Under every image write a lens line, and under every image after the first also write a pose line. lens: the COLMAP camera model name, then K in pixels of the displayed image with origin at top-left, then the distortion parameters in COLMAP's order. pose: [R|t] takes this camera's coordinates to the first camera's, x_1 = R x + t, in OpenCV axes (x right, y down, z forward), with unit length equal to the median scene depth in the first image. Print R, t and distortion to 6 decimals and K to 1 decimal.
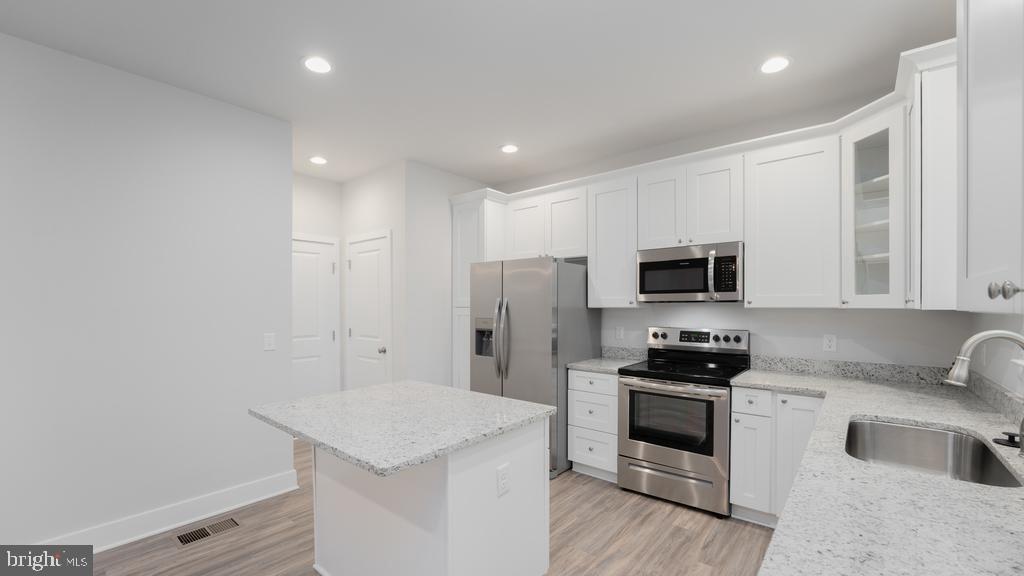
lens RADIAL K [[414.9, 0, 516.6], [0, 414.9, 305.6], [0, 0, 1]] dist [-0.007451, 0.001131]
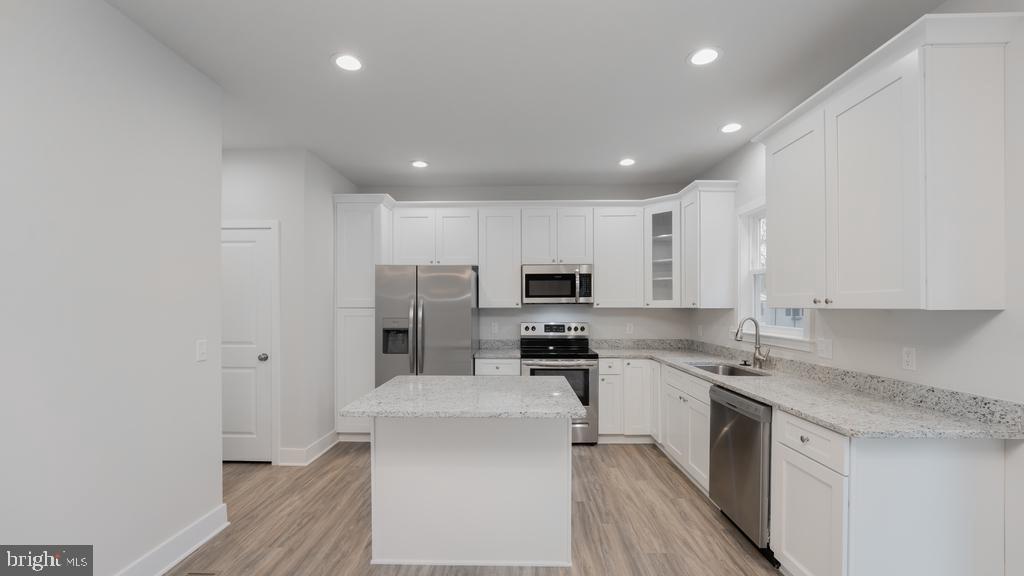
lens RADIAL K [[414.9, 0, 509.2], [0, 414.9, 301.7], [0, 0, 1]] dist [-0.007451, 0.001131]
pose [[0.784993, 0.006374, 0.619472, -0.606071], [0.000261, 0.999944, -0.010619, -0.000235], [-0.619504, 0.008497, 0.784947, -0.011014]]
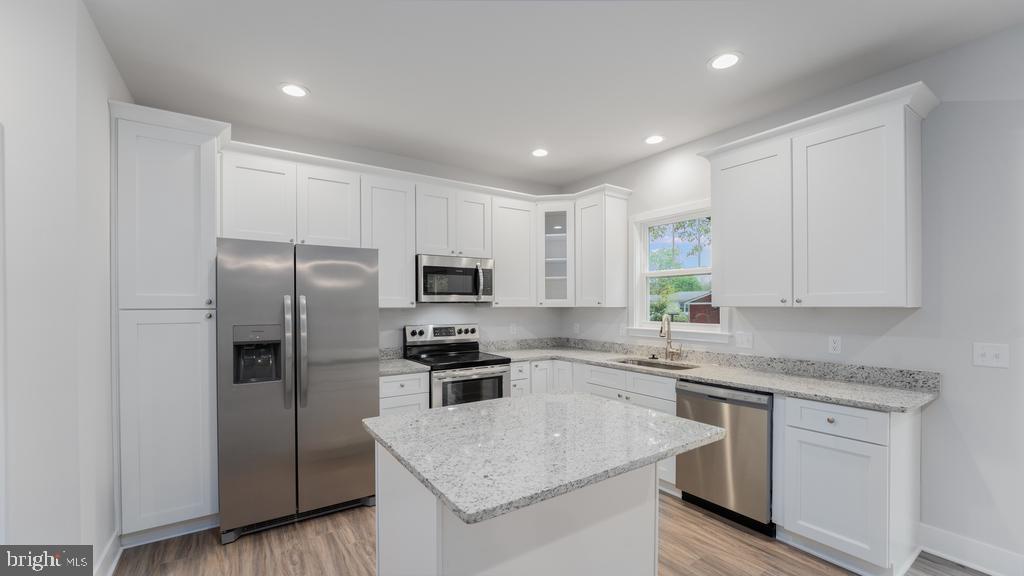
lens RADIAL K [[414.9, 0, 505.7], [0, 414.9, 304.8], [0, 0, 1]] dist [-0.007451, 0.001131]
pose [[0.290054, 0.001283, 0.957009, -0.715949], [0.002187, 0.999996, -0.002003, 0.000476], [-0.957008, 0.002674, 0.290050, 0.517507]]
